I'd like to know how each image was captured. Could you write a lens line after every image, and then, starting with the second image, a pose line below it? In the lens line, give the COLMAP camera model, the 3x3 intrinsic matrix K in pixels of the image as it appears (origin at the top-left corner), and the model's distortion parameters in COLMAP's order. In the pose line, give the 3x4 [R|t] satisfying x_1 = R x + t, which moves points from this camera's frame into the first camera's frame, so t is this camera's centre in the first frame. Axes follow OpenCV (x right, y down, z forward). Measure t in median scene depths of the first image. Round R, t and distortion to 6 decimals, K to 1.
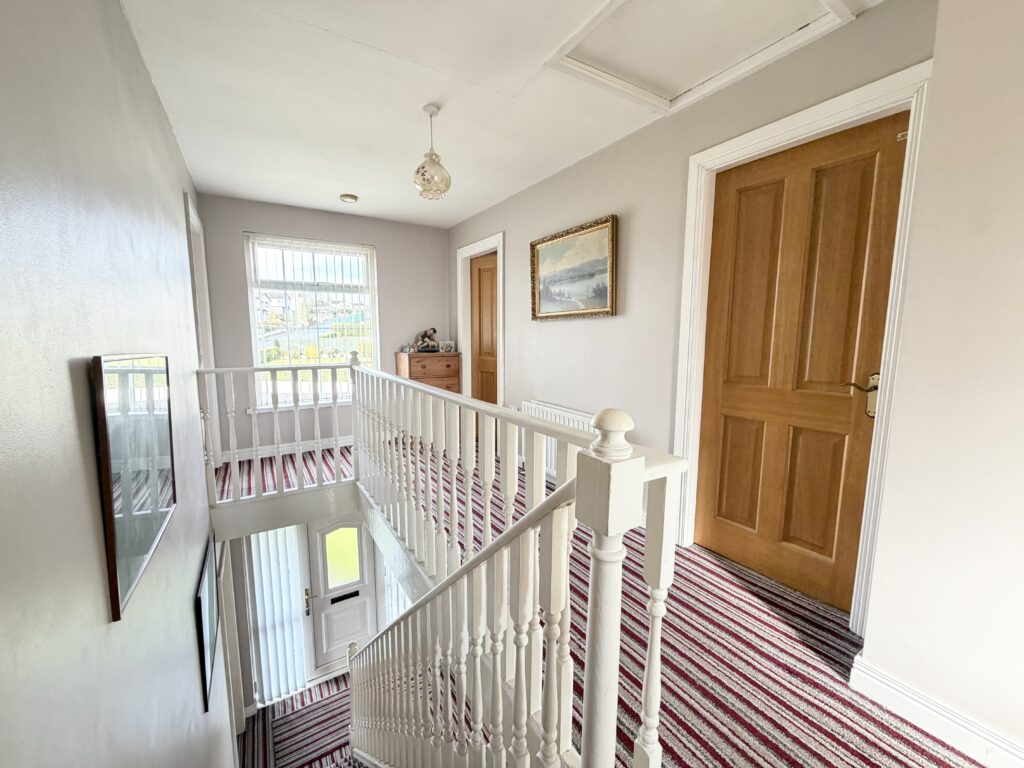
lens RADIAL K [[410.1, 0, 509.0], [0, 410.1, 383.6], [0, 0, 1]] dist [0.000261, -0.000166]
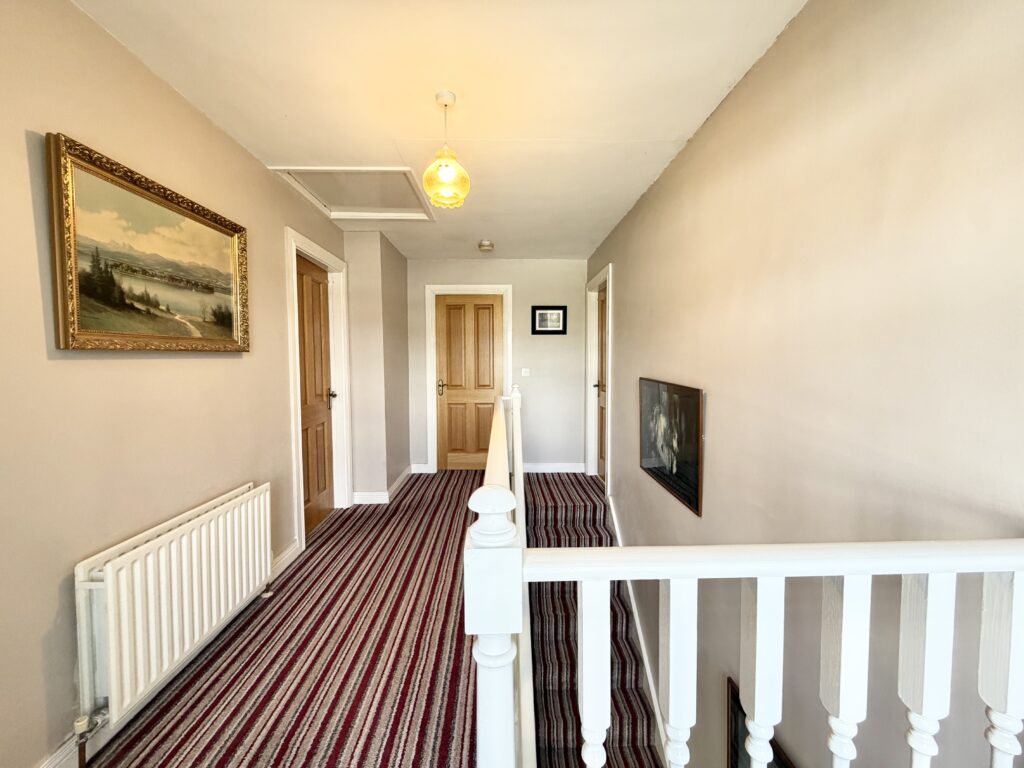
lens RADIAL K [[410.1, 0, 512.3], [0, 410.1, 377.8], [0, 0, 1]] dist [0.000261, -0.000166]
pose [[-0.859832, -0.020608, 0.510161, -0.566224], [0.061942, 0.987594, 0.144293, -0.186426], [-0.506805, 0.155669, -0.847889, 1.331975]]
